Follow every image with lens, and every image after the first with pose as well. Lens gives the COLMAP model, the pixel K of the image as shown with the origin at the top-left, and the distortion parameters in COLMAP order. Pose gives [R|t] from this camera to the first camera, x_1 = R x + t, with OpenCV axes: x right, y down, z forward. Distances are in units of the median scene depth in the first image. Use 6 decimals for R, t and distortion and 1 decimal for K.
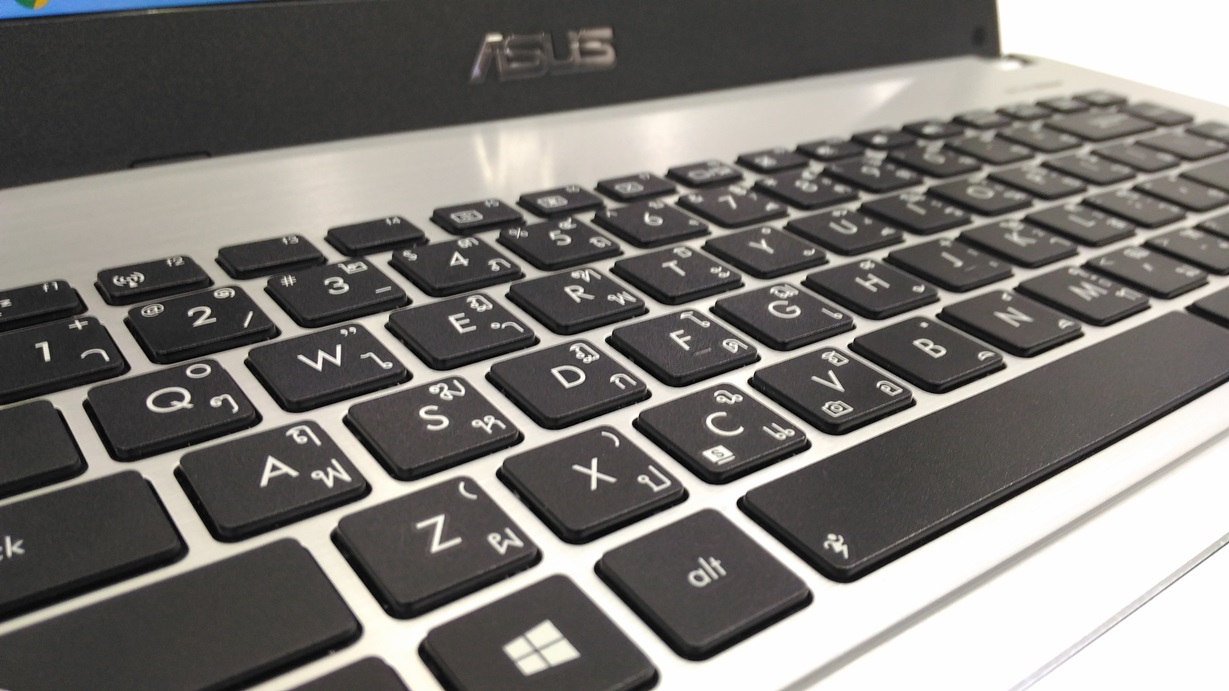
lens RADIAL K [[1037.5, 0, 627.1], [0, 1037.5, 336.2], [0, 0, 1]] dist [0.067860, -0.091409]
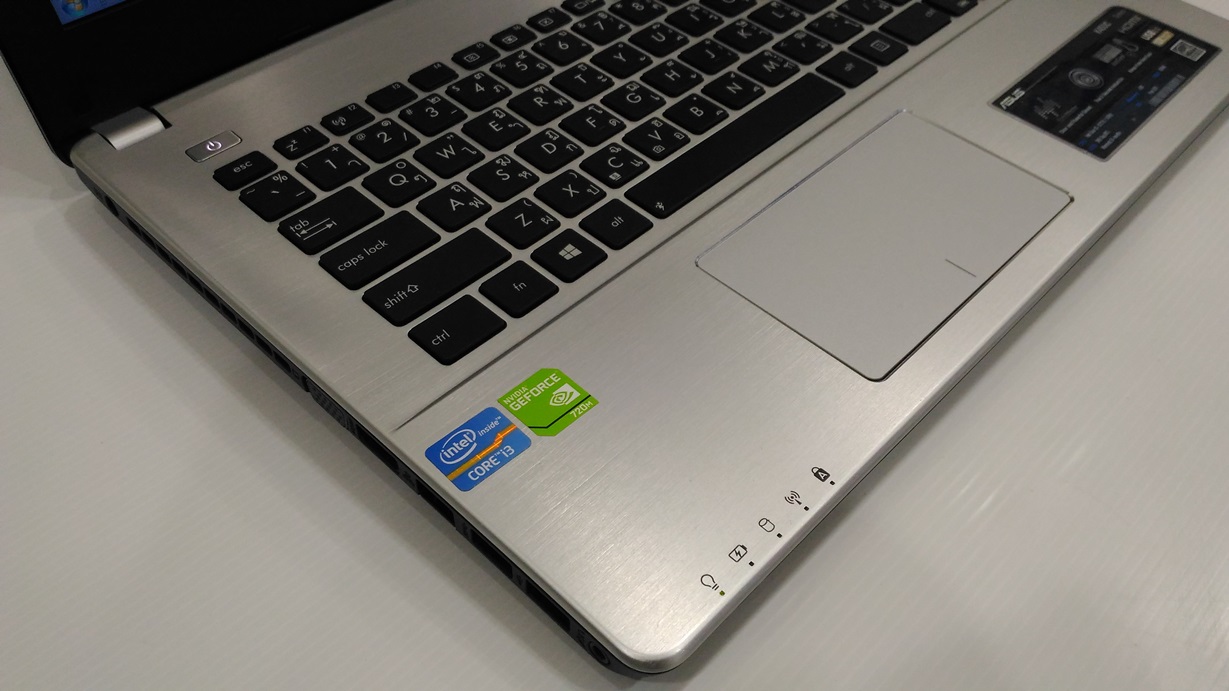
lens RADIAL K [[1037.5, 0, 601.9], [0, 1037.5, 335.0], [0, 0, 1]] dist [0.067860, -0.091409]
pose [[0.986862, -0.137913, 0.084164, -0.199483], [0.100126, 0.930879, 0.351338, -0.395837], [-0.126800, -0.338296, 0.932458, -1.428836]]
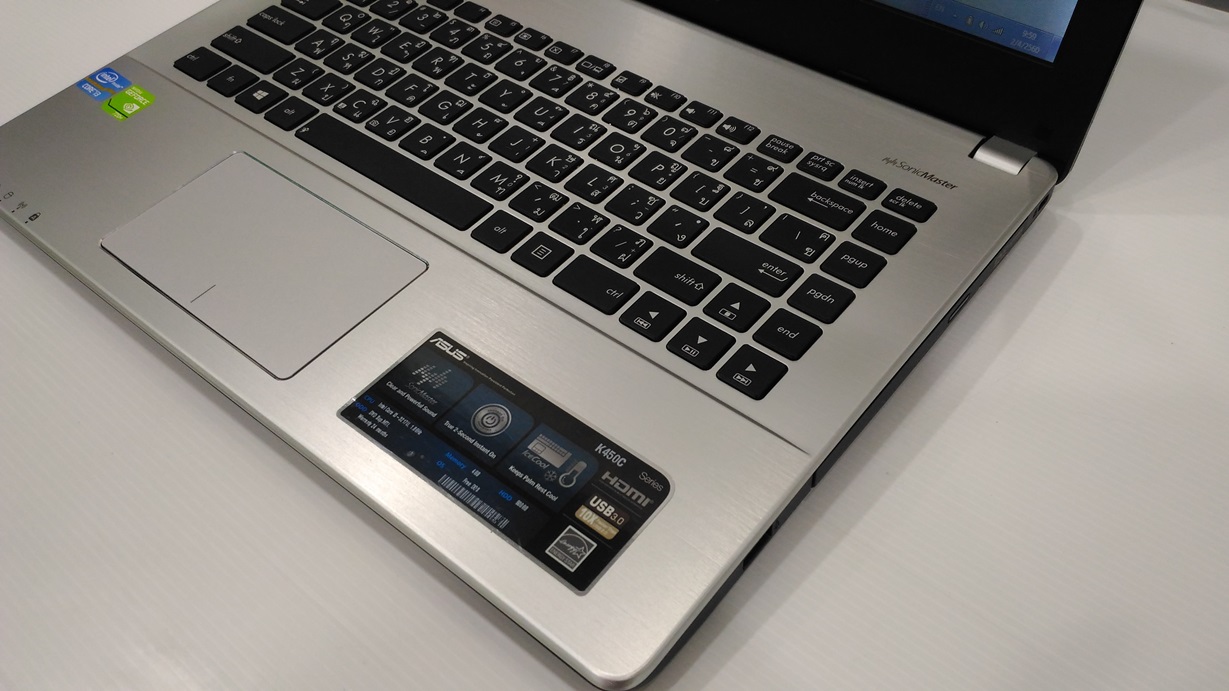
lens RADIAL K [[1037.5, 0, 605.3], [0, 1037.5, 354.6], [0, 0, 1]] dist [0.067860, -0.091409]
pose [[0.225085, 0.673177, -0.704393, 2.839683], [-0.394978, 0.723920, 0.565625, -1.375545], [0.890690, 0.150906, 0.428833, 0.385122]]
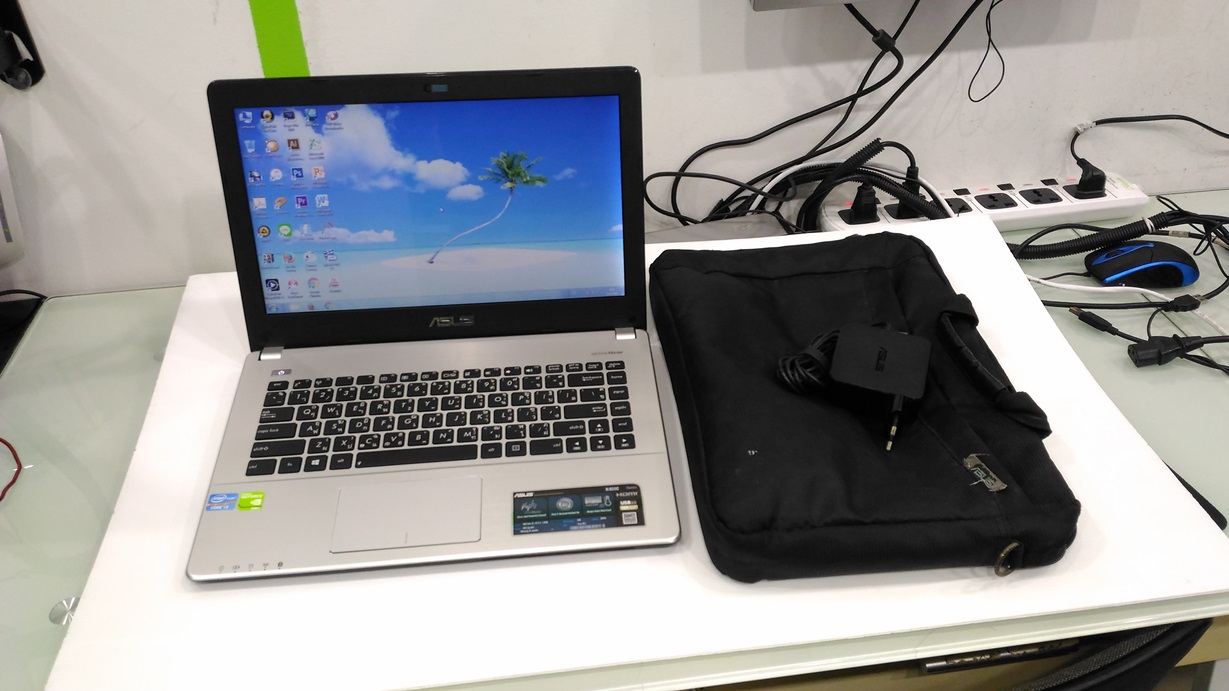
lens RADIAL K [[1037.5, 0, 606.5], [0, 1037.5, 344.2], [0, 0, 1]] dist [0.067860, -0.091409]
pose [[0.839410, 0.272393, -0.470311, 3.907724], [-0.181944, 0.956247, 0.229103, -2.077277], [0.512139, -0.106741, 0.852244, -3.413128]]
